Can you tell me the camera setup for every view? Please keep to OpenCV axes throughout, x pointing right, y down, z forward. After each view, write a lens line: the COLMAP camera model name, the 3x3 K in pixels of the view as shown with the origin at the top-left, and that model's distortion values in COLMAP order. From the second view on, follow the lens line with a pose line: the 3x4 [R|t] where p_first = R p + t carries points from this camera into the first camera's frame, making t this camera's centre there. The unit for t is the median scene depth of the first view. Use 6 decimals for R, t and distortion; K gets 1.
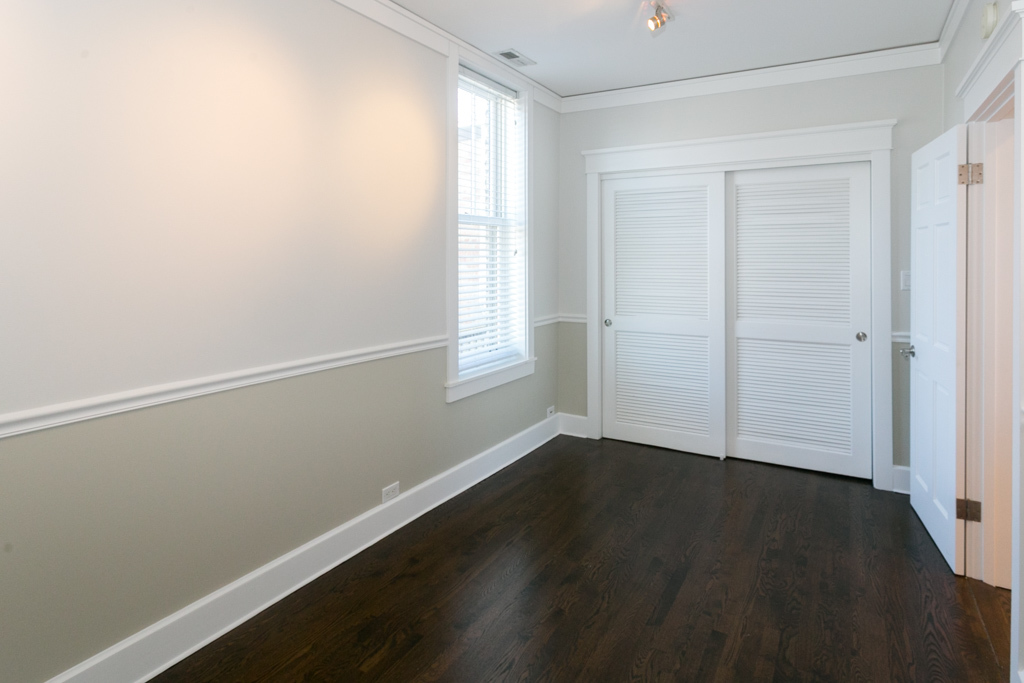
lens RADIAL K [[550.5, 0, 529.2], [0, 550.5, 305.4], [0, 0, 1]] dist [0.001729, 0.000530]
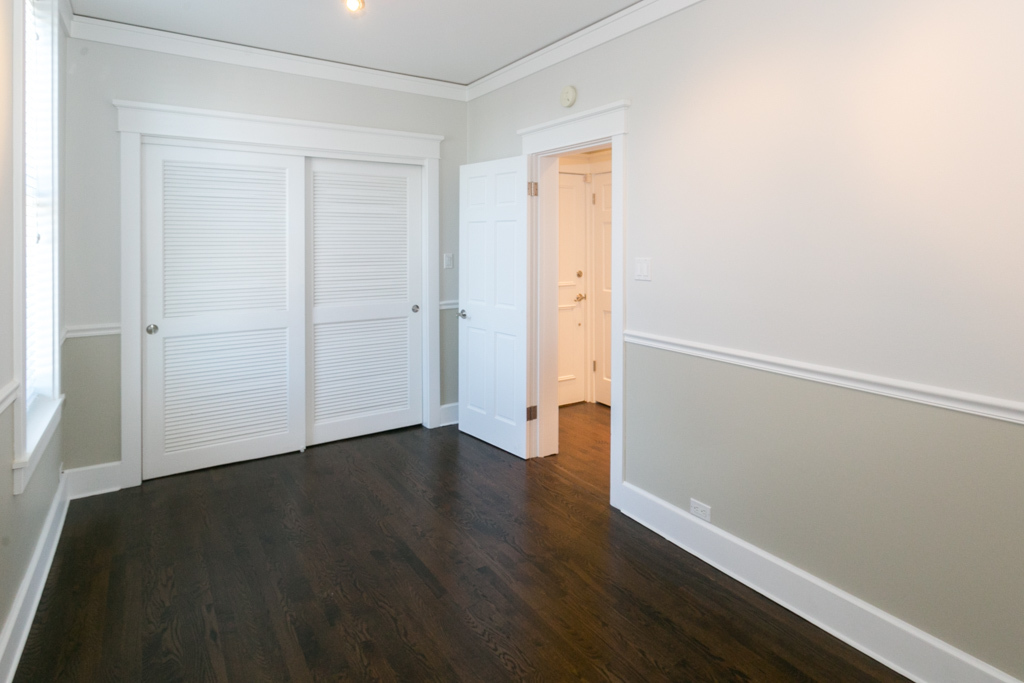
lens RADIAL K [[563.9, 0, 520.1], [0, 563.9, 290.6], [0, 0, 1]] dist [0.003264, 0.001781]
pose [[0.459986, -0.080070, 0.884309, -0.383311], [0.076877, 0.995777, 0.050174, -0.027257], [-0.884592, 0.044903, 0.464199, 0.212160]]
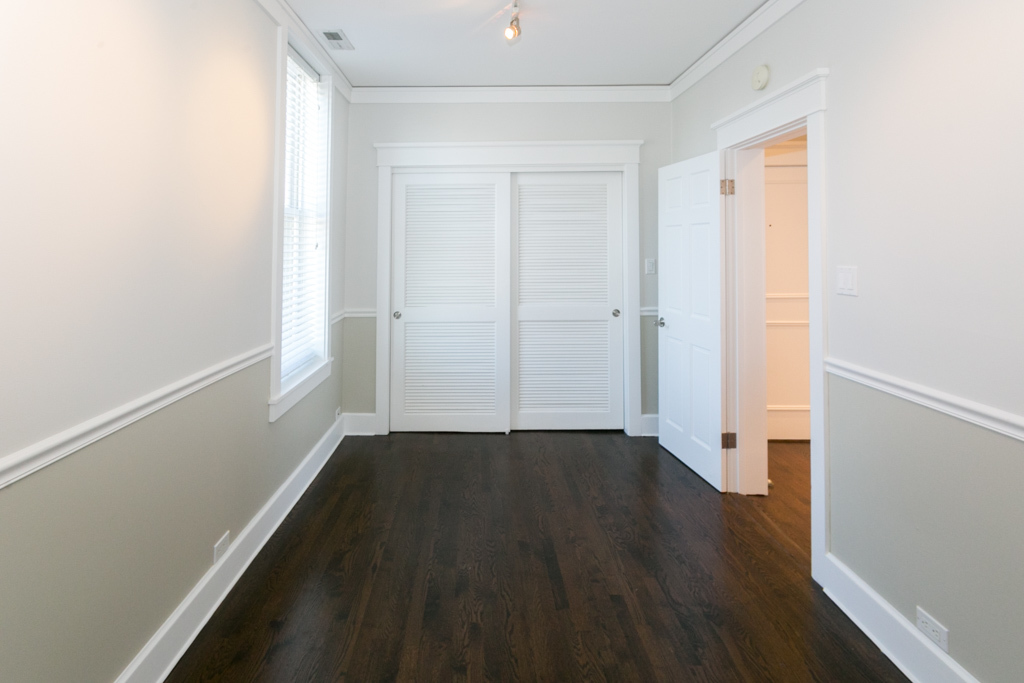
lens RADIAL K [[528.2, 0, 463.8], [0, 528.2, 267.8], [0, 0, 1]] dist [-0.001300, 0.000969]
pose [[0.884166, -0.025857, 0.466456, -0.237633], [0.047749, 0.998240, -0.035171, -0.018012], [-0.464726, 0.053370, 0.883845, 0.112419]]
